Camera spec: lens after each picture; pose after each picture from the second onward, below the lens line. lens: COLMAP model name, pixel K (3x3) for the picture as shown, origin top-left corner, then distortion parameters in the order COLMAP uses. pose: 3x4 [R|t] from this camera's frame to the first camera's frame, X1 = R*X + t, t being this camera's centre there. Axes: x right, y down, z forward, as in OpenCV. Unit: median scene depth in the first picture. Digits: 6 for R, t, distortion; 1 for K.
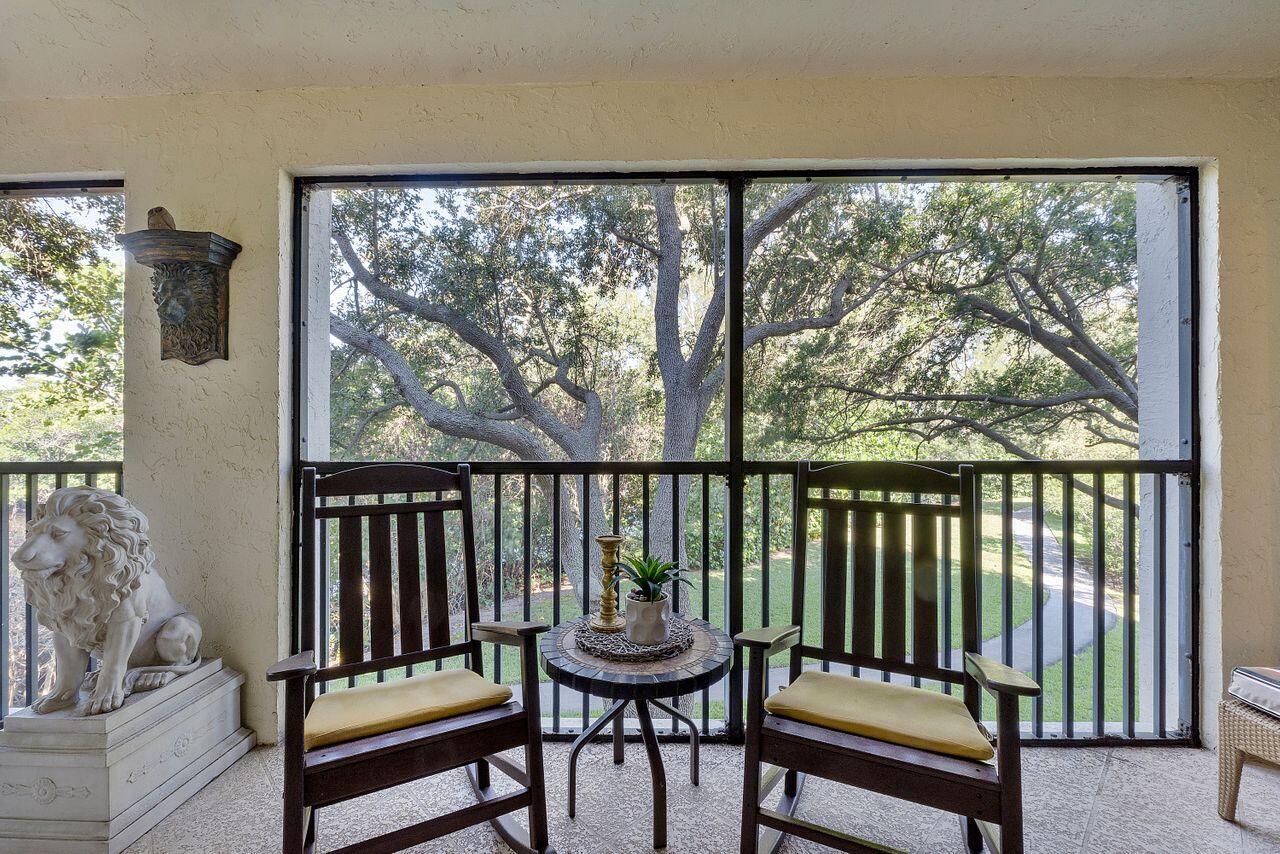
lens RADIAL K [[546.0, 0, 640.0], [0, 546.0, 427.0], [0, 0, 1]] dist [-0.001777, -0.000281]
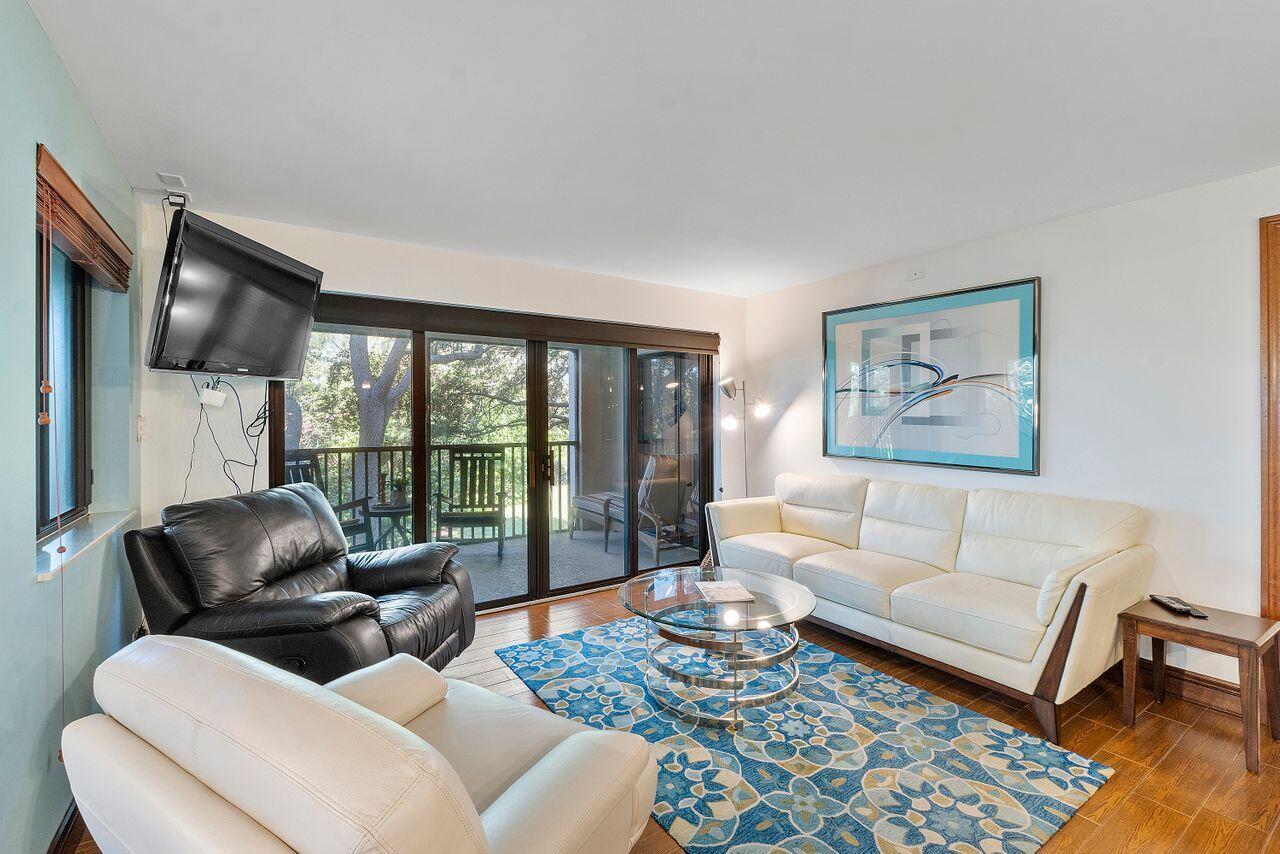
lens RADIAL K [[546.0, 0, 640.0], [0, 546.0, 427.0], [0, 0, 1]] dist [-0.001777, -0.000281]
pose [[0.822289, -0.009117, 0.568998, -0.503705], [0.000893, 0.999891, 0.014731, -0.067385], [-0.569070, -0.011605, 0.822207, -1.838286]]
